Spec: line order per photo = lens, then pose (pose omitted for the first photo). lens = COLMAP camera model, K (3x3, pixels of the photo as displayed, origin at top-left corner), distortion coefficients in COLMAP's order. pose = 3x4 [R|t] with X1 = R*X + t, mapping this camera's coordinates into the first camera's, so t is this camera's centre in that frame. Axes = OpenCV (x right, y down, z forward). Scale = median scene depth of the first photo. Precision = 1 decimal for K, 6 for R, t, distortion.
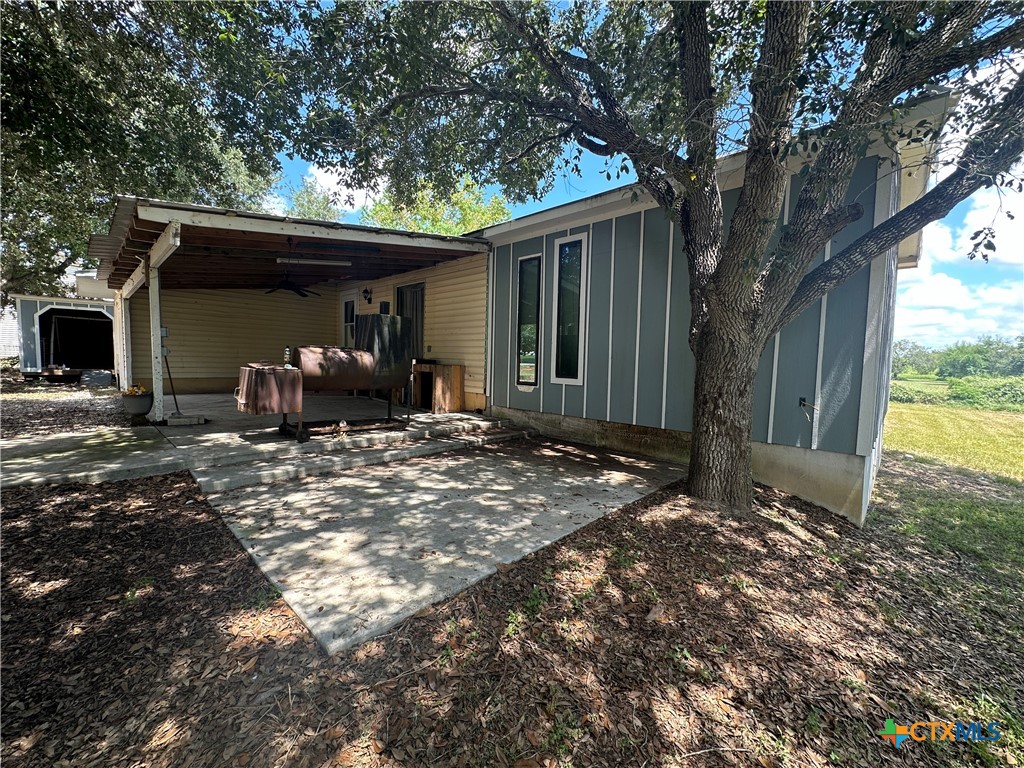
lens RADIAL K [[409.1, 0, 504.4], [0, 409.1, 384.5], [0, 0, 1]] dist [-0.002545, 0.002289]
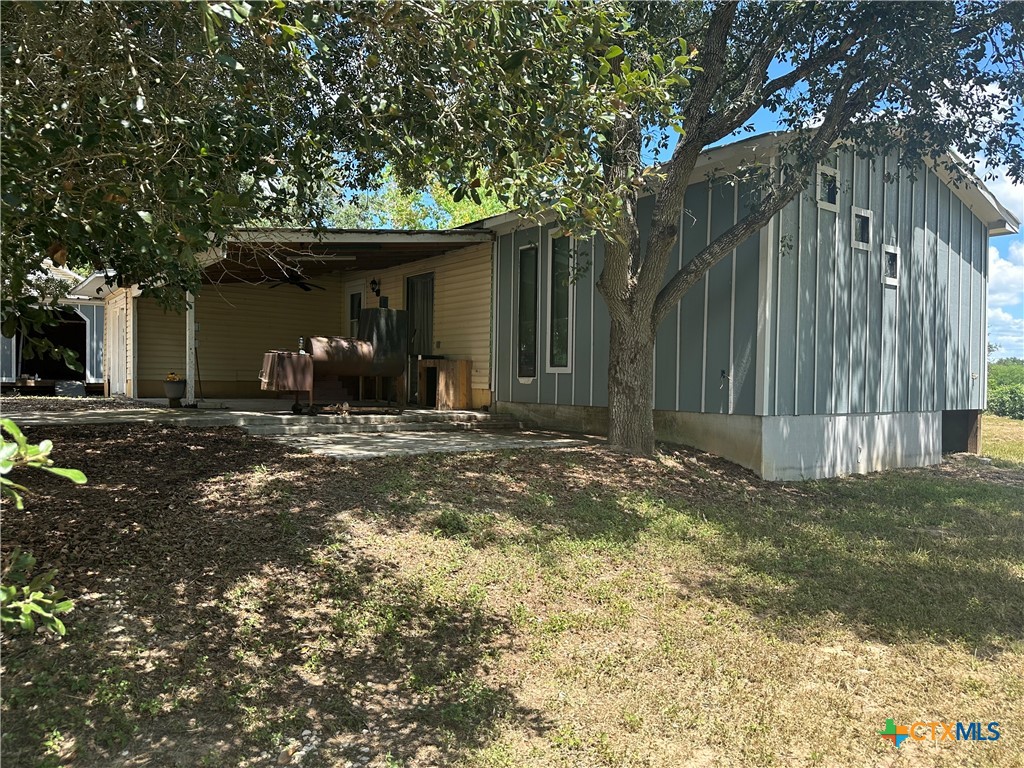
lens RADIAL K [[716.9, 0, 515.6], [0, 716.9, 388.5], [0, 0, 1]] dist [0.061923, -0.068762]
pose [[0.988625, -0.007327, -0.150222, 0.273089], [-0.000735, 0.998565, -0.053542, 0.115553], [0.150399, 0.053043, 0.987201, -0.657382]]
